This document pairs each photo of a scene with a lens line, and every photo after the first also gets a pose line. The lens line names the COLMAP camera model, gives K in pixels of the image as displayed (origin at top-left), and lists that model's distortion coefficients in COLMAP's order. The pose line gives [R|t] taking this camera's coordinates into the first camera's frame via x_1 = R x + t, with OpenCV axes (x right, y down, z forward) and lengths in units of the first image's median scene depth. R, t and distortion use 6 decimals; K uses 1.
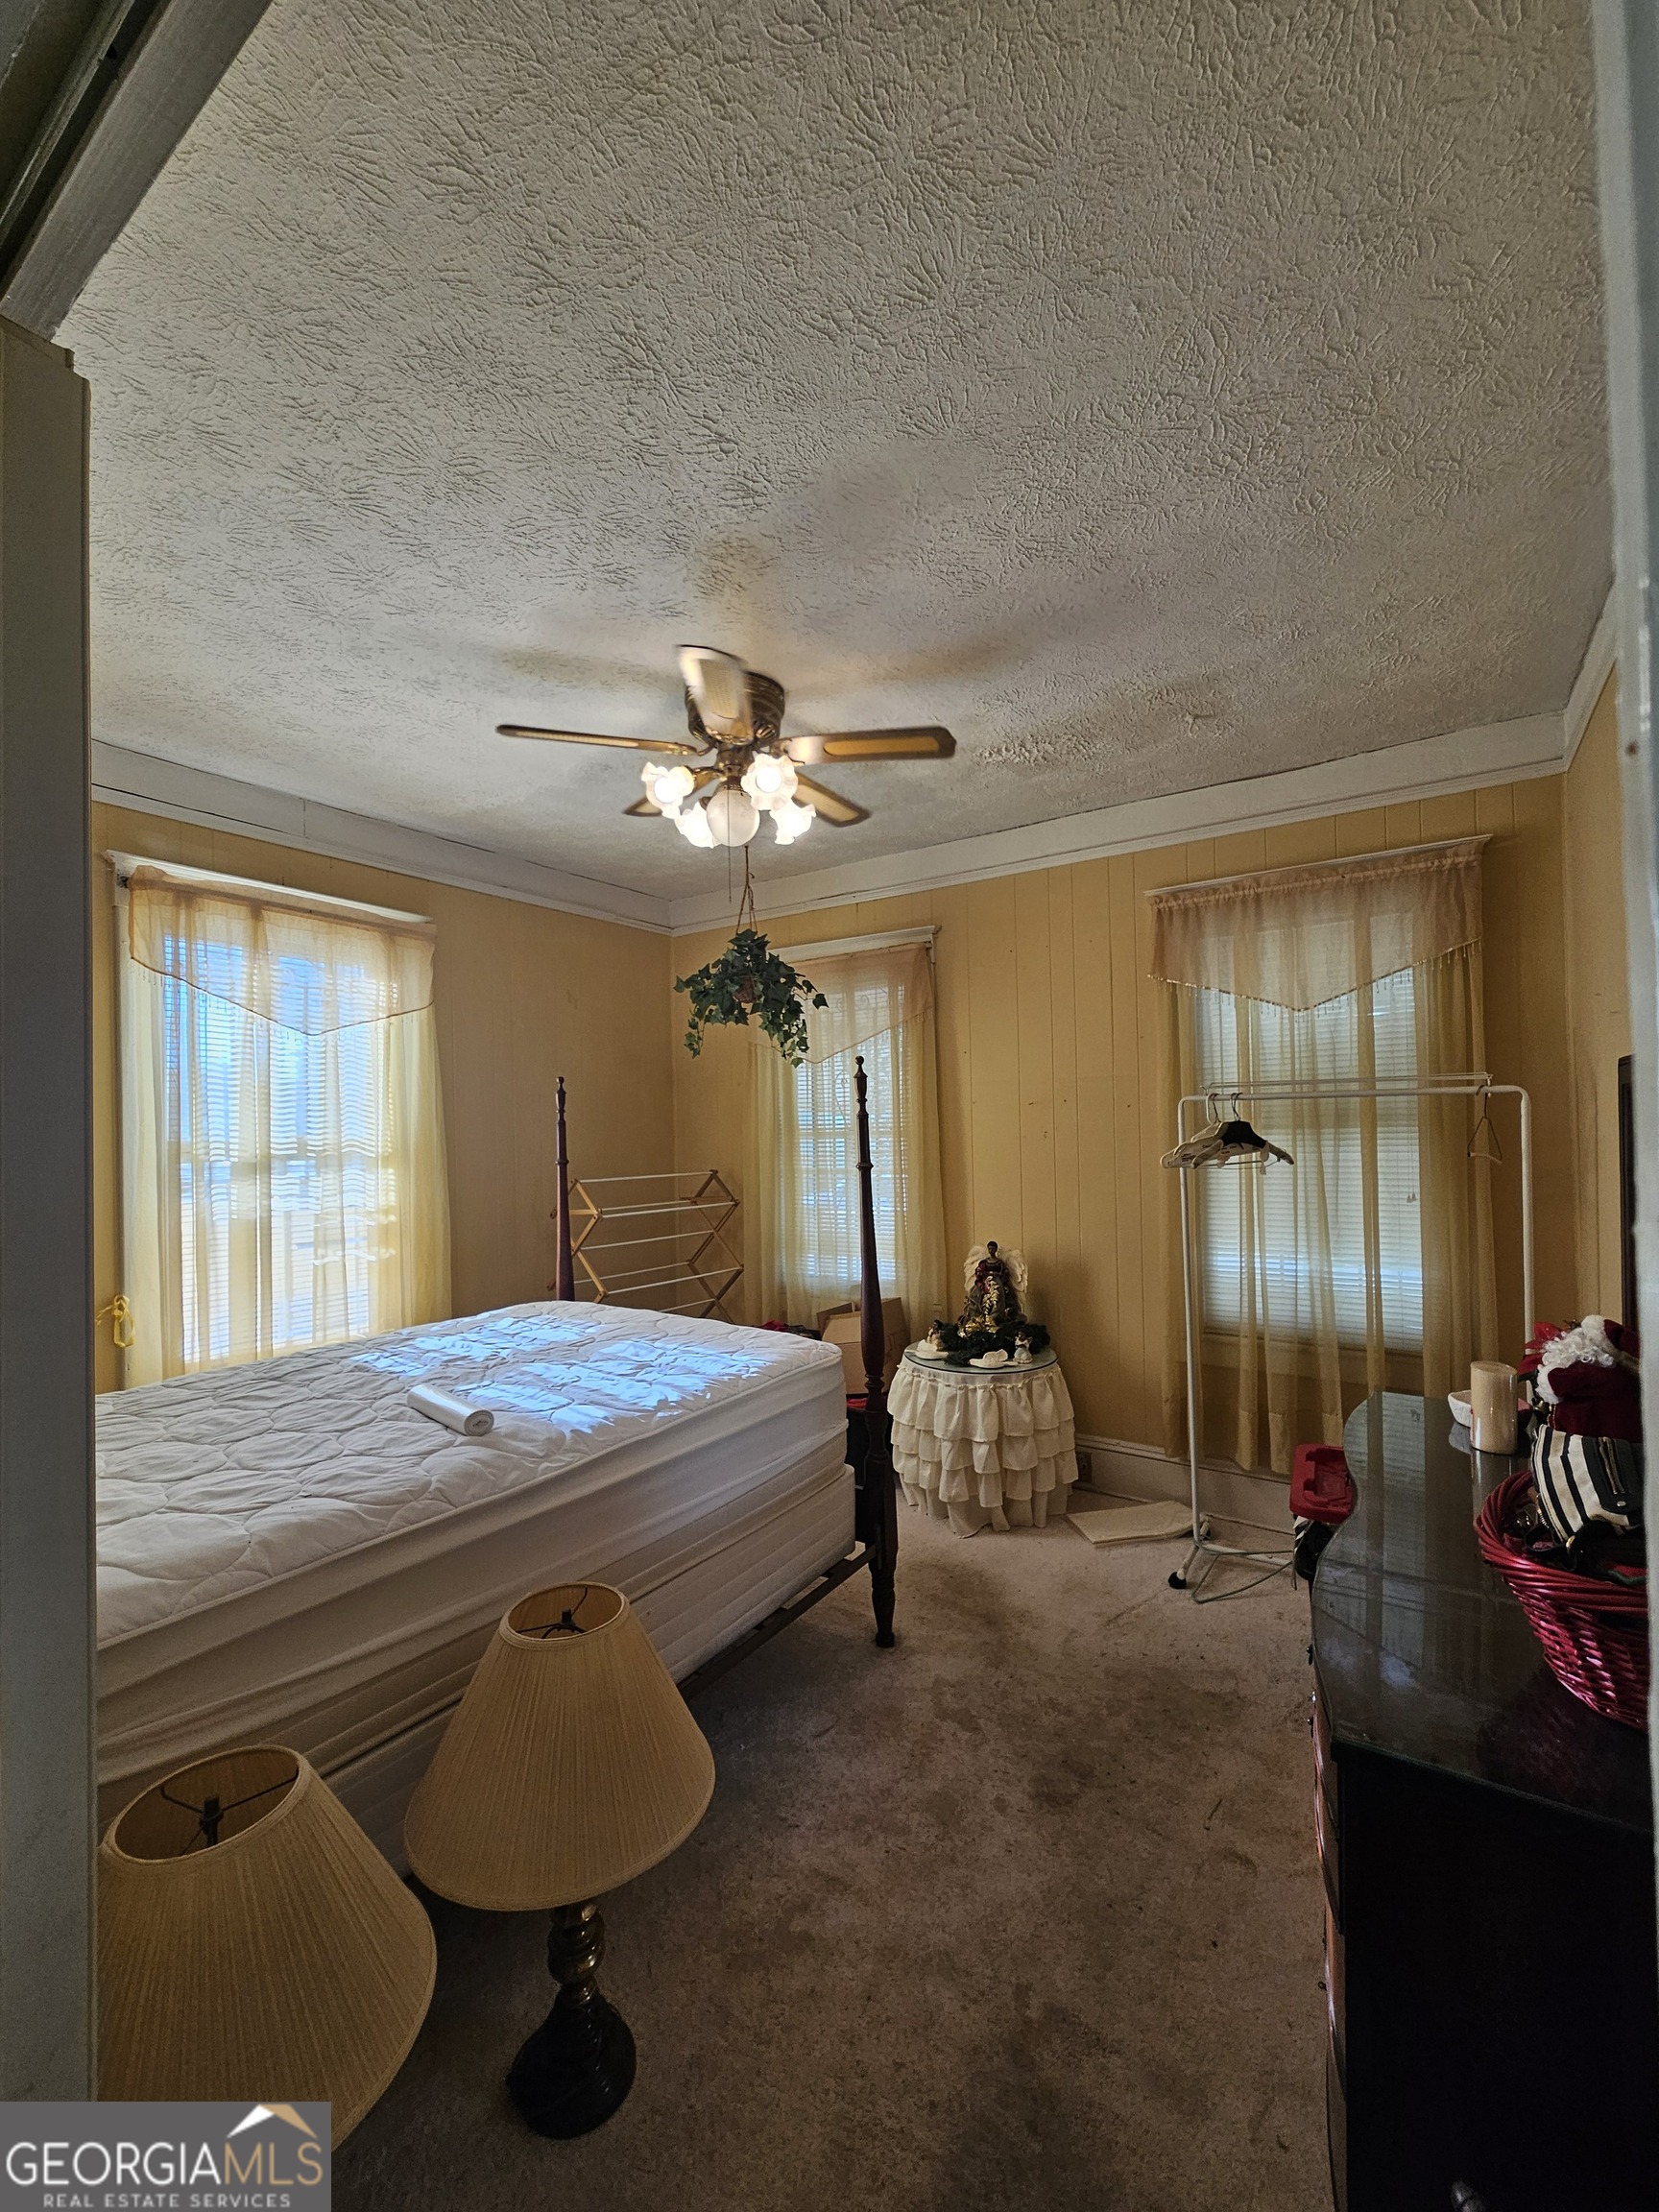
lens RADIAL K [[904.9, 0, 838.9], [0, 904.9, 1118.2], [0, 0, 1]] dist [-0.005283, 0.001668]
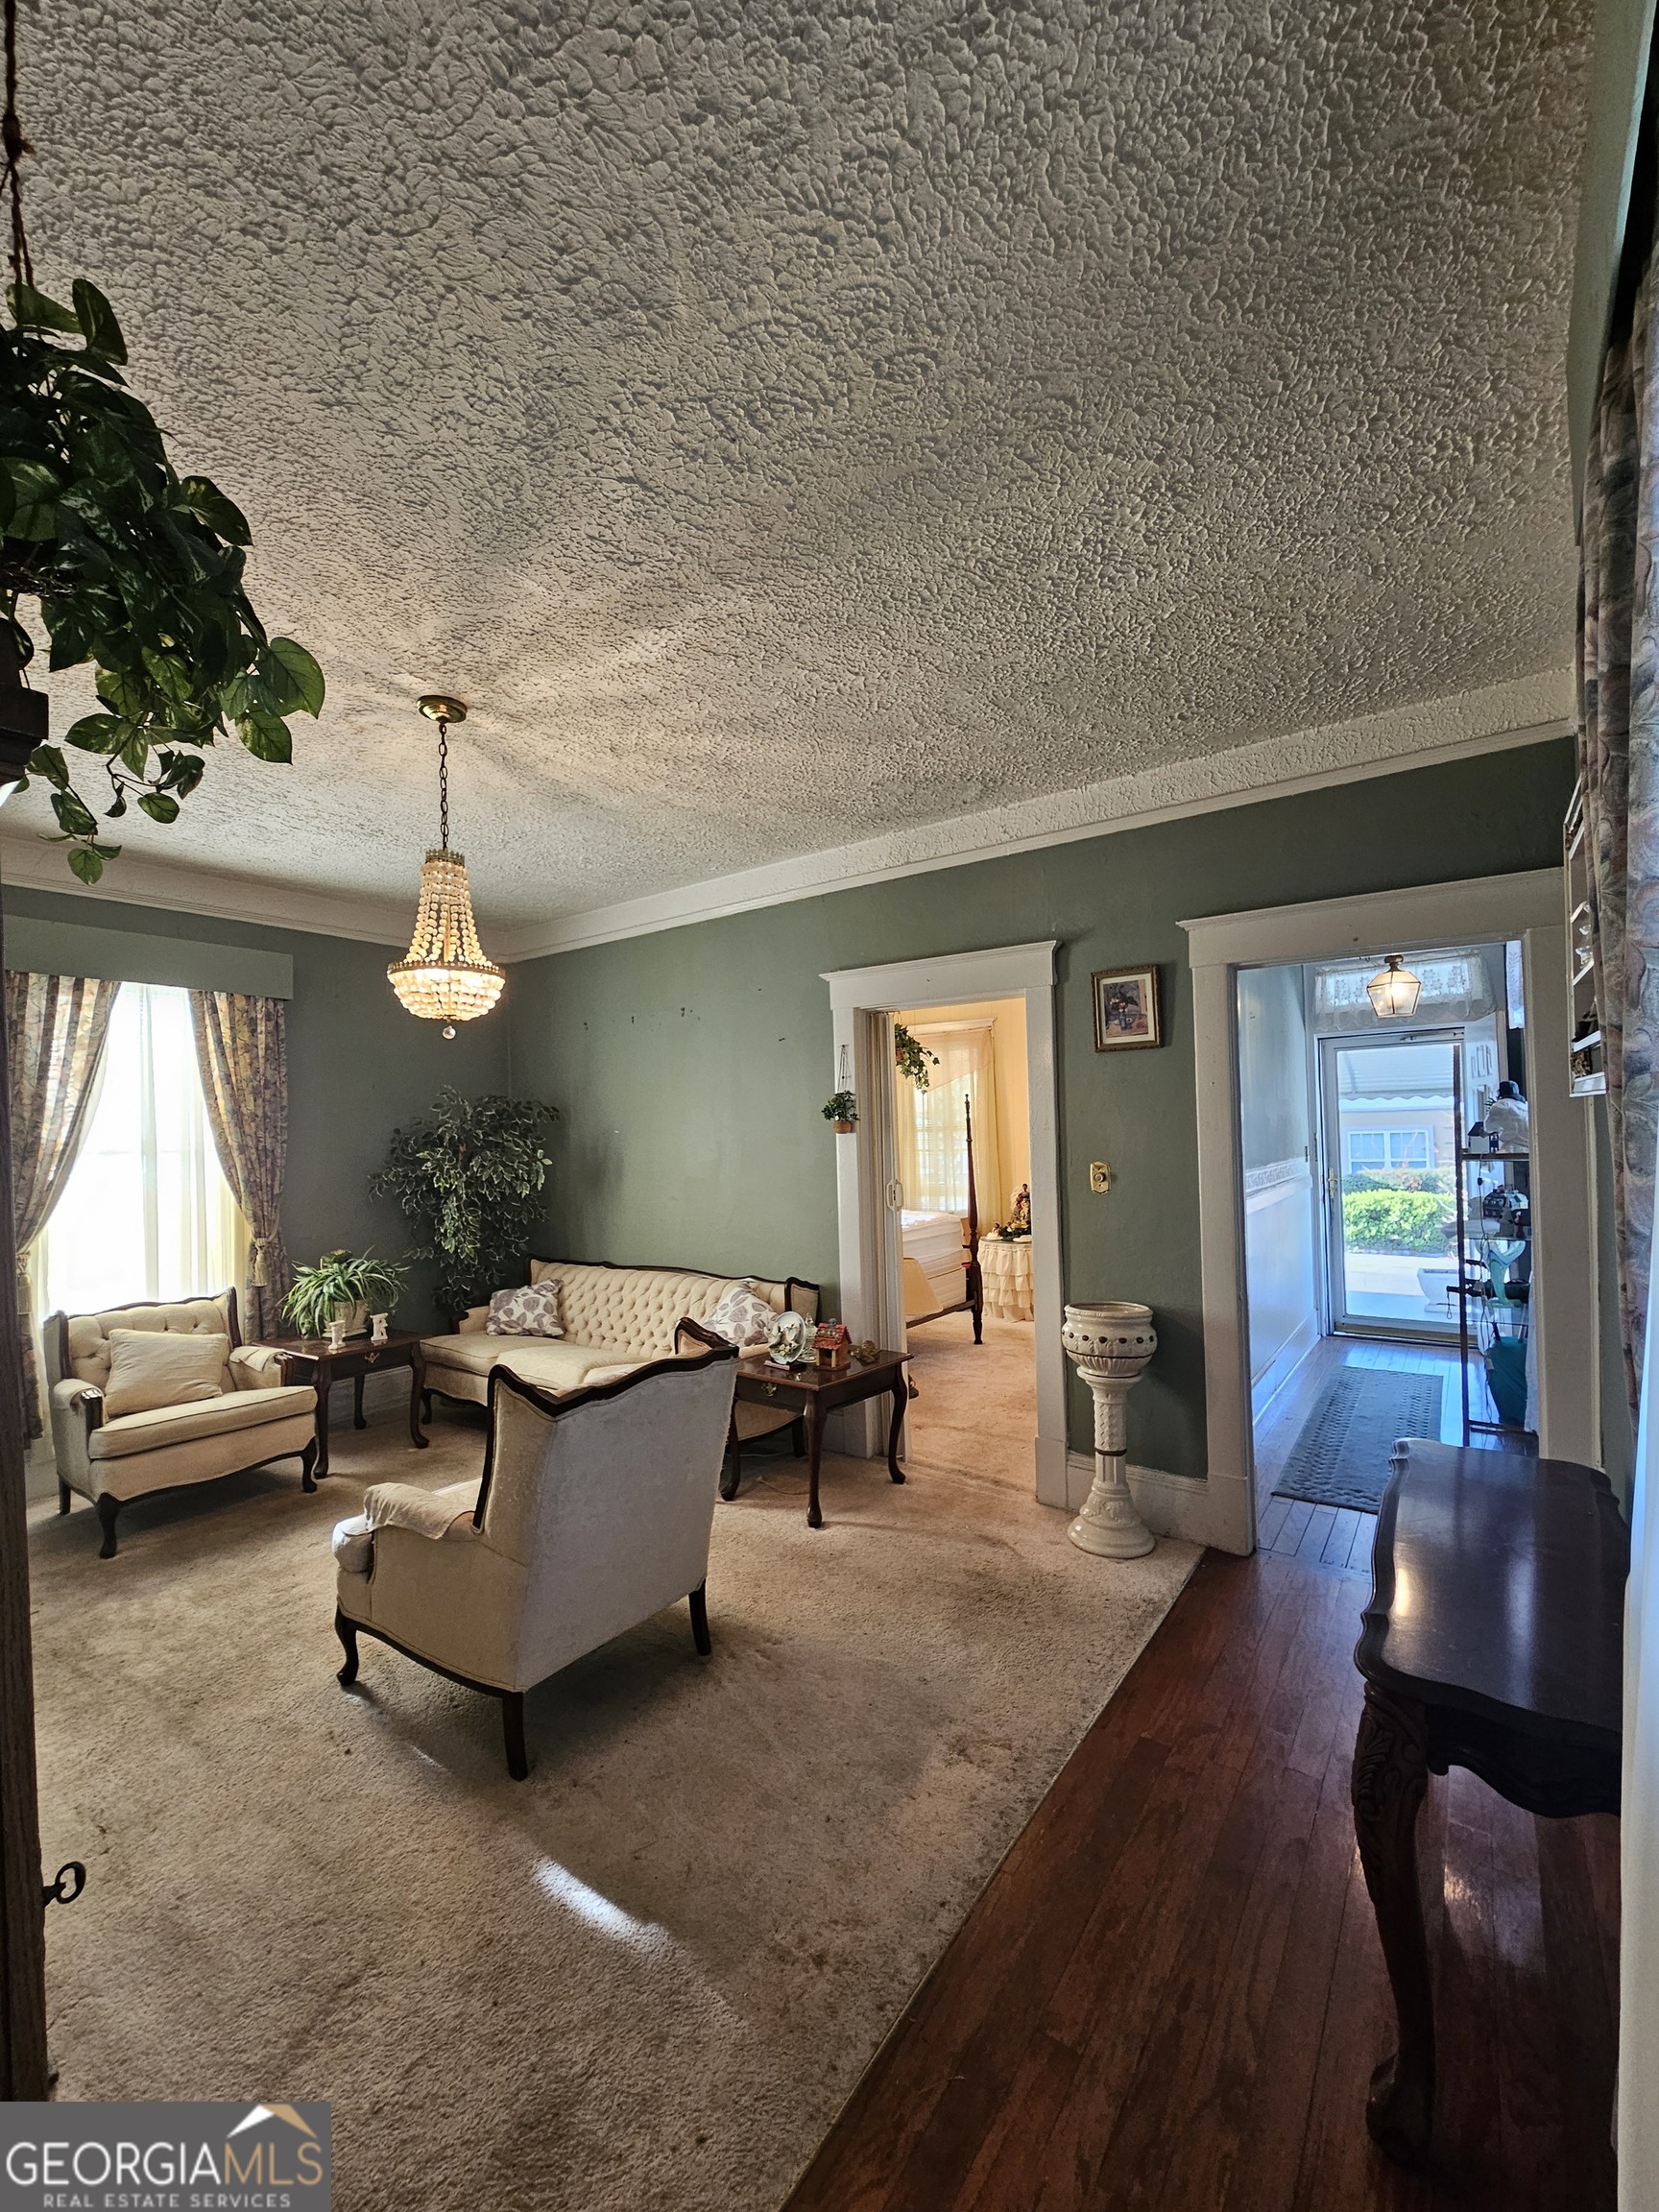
lens RADIAL K [[904.9, 0, 847.8], [0, 904.9, 1119.3], [0, 0, 1]] dist [-0.005283, 0.001668]
pose [[0.999387, -0.005848, -0.034515, -0.203664], [0.005759, 0.999980, -0.002690, 0.001037], [0.034530, 0.002490, 0.999401, -1.364058]]
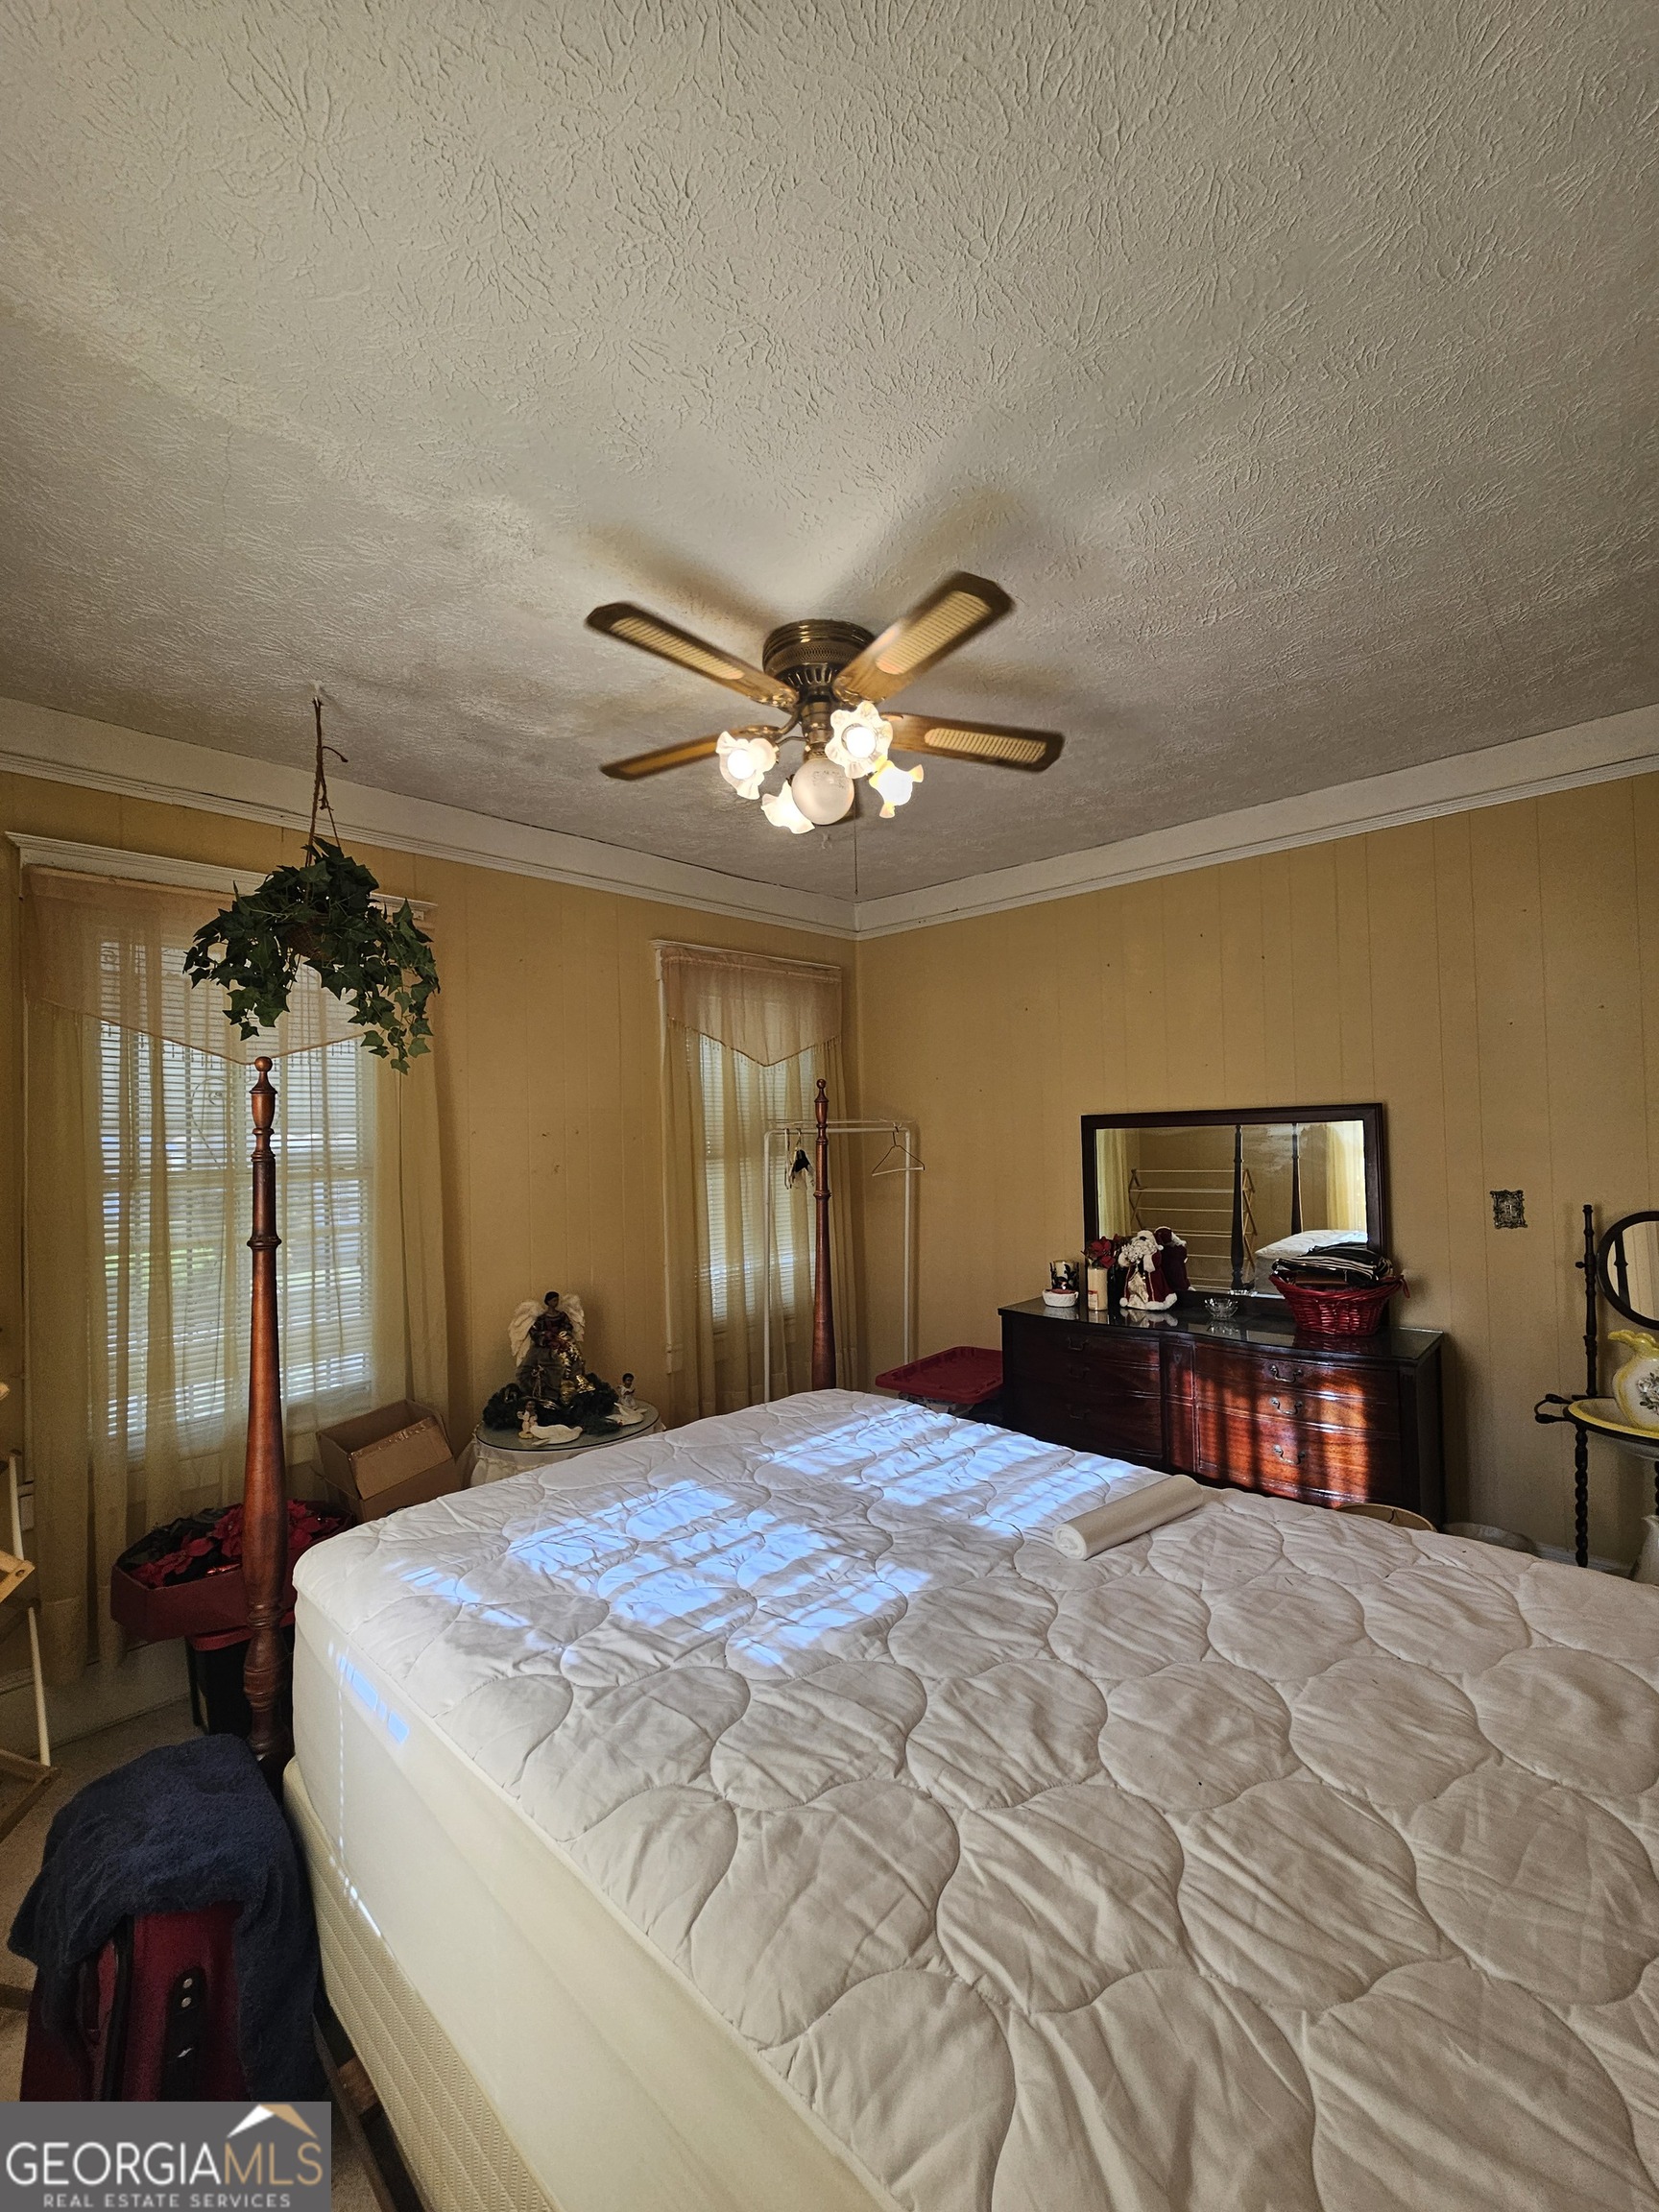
lens RADIAL K [[904.9, 0, 827.5], [0, 904.9, 1110.1], [0, 0, 1]] dist [-0.005283, 0.001668]
pose [[0.189123, 0.043604, 0.980985, -0.911008], [0.015775, 0.998750, -0.047435, 0.009826], [-0.981827, 0.024446, 0.188199, 0.817638]]
